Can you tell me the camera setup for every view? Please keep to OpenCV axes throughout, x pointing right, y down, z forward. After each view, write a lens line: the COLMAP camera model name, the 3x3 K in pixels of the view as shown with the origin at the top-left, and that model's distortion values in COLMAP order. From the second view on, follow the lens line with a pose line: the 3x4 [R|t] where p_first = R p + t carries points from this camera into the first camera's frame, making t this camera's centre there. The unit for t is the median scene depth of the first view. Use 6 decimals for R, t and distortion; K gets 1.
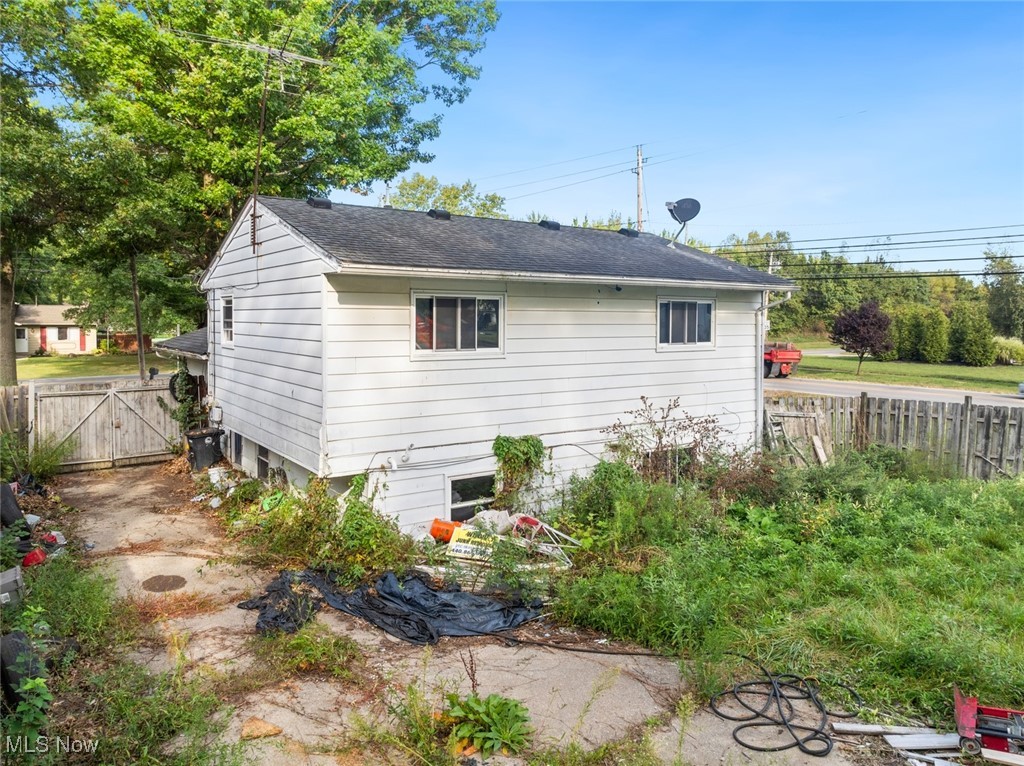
lens RADIAL K [[716.4, 0, 512.0], [0, 716.4, 383.0], [0, 0, 1]] dist [-0.034445, -0.001225]
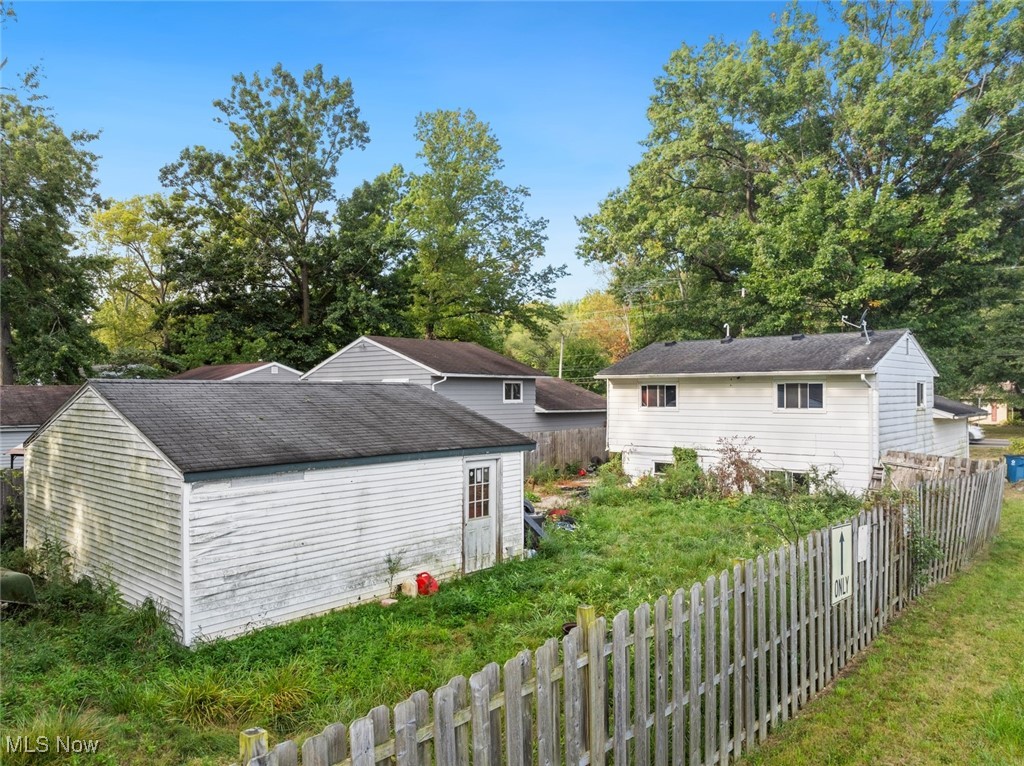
lens RADIAL K [[716.4, 0, 512.0], [0, 716.4, 383.0], [0, 0, 1]] dist [-0.034445, -0.001225]
pose [[0.237974, -0.020935, -0.971046, 2.043620], [-0.087814, 0.995209, -0.042977, 0.018133], [0.967294, 0.095499, 0.234995, -0.032927]]
